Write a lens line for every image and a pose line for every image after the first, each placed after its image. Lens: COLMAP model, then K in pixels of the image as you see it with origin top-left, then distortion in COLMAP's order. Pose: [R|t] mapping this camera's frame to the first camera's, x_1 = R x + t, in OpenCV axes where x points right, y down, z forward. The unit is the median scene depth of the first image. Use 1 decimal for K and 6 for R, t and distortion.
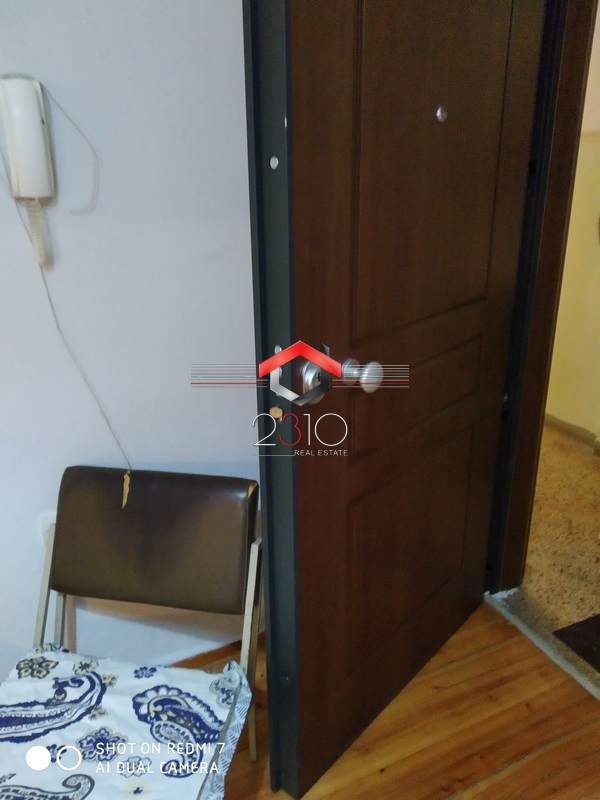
lens RADIAL K [[627.2, 0, 302.7], [0, 627.2, 387.8], [0, 0, 1]] dist [0.050958, -0.068219]
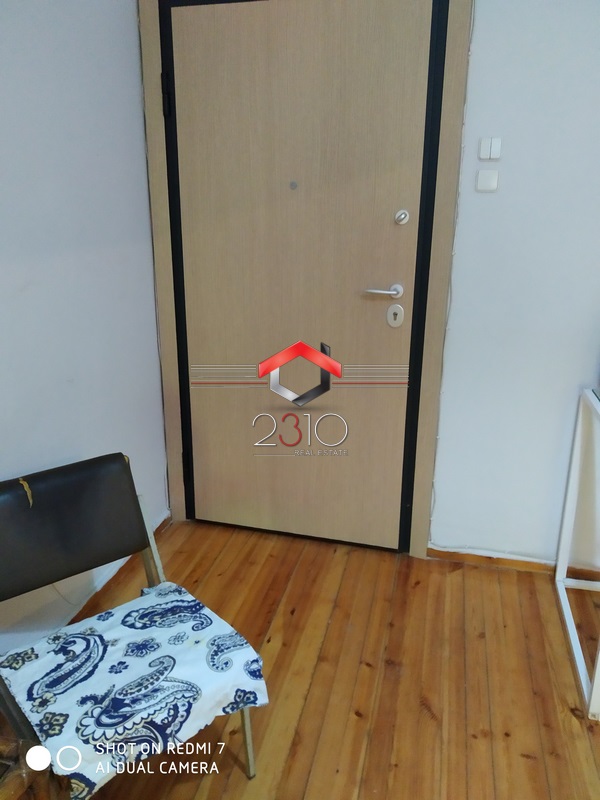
lens RADIAL K [[627.2, 0, 302.7], [0, 627.2, 387.8], [0, 0, 1]] dist [0.050958, -0.068219]
pose [[0.637035, -0.208159, 0.742197, -0.761559], [0.238844, 0.968765, 0.066701, 0.020636], [-0.732898, 0.134778, 0.666854, -0.163028]]
